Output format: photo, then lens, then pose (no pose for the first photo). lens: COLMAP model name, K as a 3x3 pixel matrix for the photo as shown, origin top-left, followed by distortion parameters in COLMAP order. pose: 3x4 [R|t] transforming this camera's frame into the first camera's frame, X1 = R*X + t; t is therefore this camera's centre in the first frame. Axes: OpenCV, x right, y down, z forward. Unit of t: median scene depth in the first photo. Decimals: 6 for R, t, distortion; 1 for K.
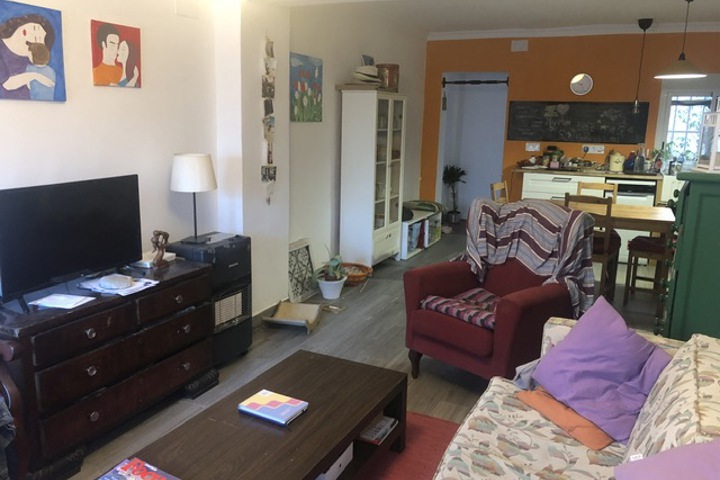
lens RADIAL K [[589.6, 0, 358.8], [0, 589.6, 238.8], [0, 0, 1]] dist [0.002945, 0.011385]
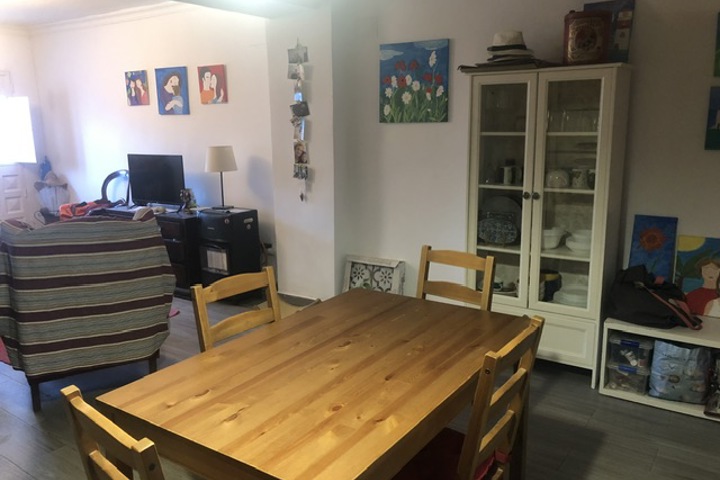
lens RADIAL K [[589.6, 0, 359.4], [0, 589.6, 241.7], [0, 0, 1]] dist [0.002945, 0.011385]
pose [[-0.165866, 0.196784, -0.966315, 1.182316], [-0.182498, 0.956837, 0.226179, -0.334194], [0.969115, 0.213866, -0.122794, 1.677098]]
